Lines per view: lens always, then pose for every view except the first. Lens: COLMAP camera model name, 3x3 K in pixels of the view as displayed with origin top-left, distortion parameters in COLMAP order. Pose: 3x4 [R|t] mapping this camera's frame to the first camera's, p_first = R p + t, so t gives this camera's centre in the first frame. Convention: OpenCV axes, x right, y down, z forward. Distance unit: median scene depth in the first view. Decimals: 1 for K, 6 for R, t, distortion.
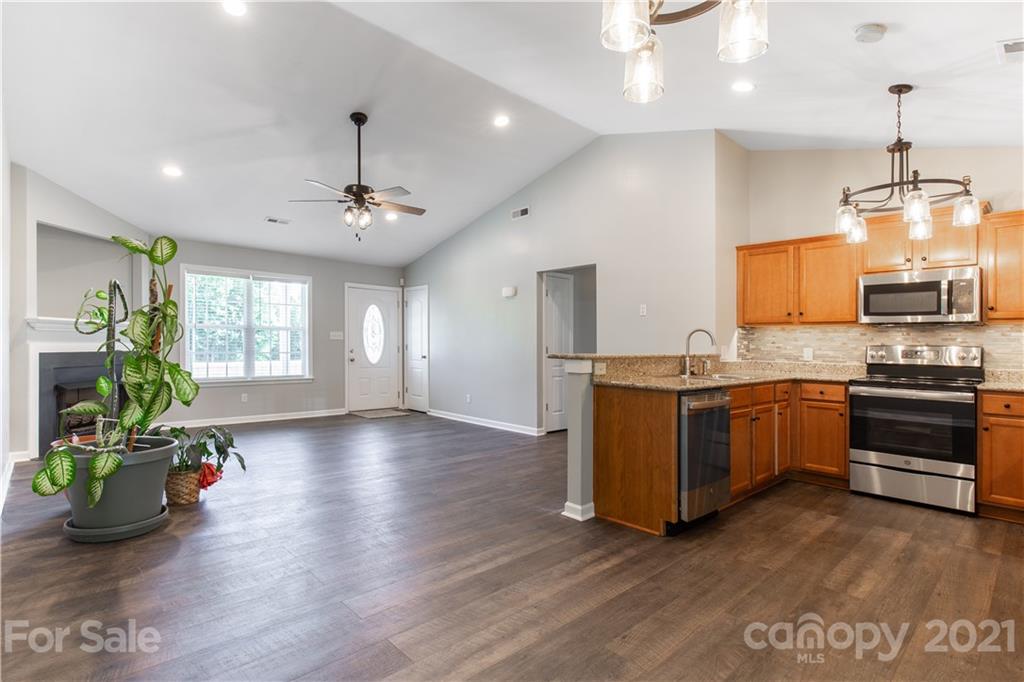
lens RADIAL K [[507.1, 0, 514.2], [0, 507.1, 346.9], [0, 0, 1]] dist [-0.003885, 0.000066]
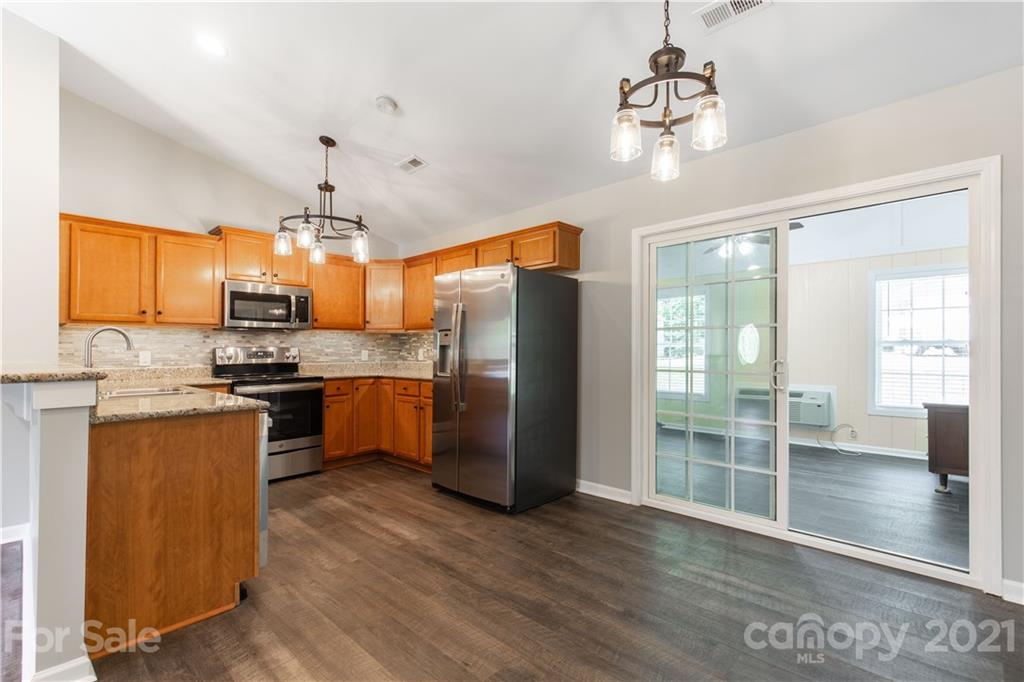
lens RADIAL K [[469.7, 0, 509.3], [0, 469.7, 345.4], [0, 0, 1]] dist [-0.000751, 0.000067]
pose [[-0.063804, -0.006868, 0.997939, -0.396421], [0.010573, 0.999916, 0.007558, -0.010863], [-0.997906, 0.011034, -0.063726, 0.597313]]
